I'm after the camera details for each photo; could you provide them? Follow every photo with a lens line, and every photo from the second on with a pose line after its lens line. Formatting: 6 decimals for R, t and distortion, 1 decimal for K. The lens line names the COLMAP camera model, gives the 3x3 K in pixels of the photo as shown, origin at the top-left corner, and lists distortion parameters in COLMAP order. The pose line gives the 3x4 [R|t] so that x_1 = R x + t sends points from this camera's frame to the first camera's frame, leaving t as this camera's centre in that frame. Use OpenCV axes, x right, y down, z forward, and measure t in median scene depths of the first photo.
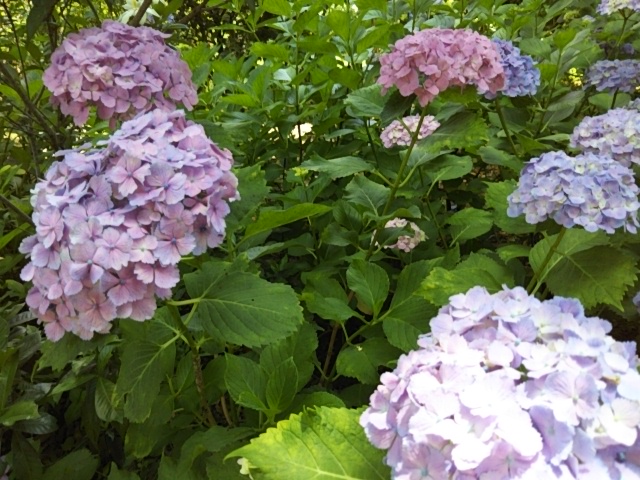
lens RADIAL K [[575.5, 0, 320.0], [0, 575.5, 240.0], [0, 0, 1]] dist [-0.044342, 0.005067]
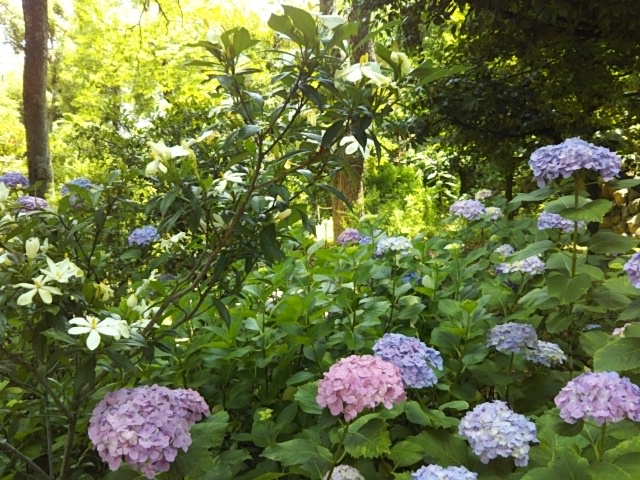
lens RADIAL K [[575.5, 0, 320.0], [0, 575.5, 240.0], [0, 0, 1]] dist [-0.044342, 0.005067]
pose [[0.998637, -0.005570, 0.051894, 0.041313], [0.018606, 0.966956, -0.254263, -0.318162], [-0.048763, 0.254882, 0.965742, -0.510294]]
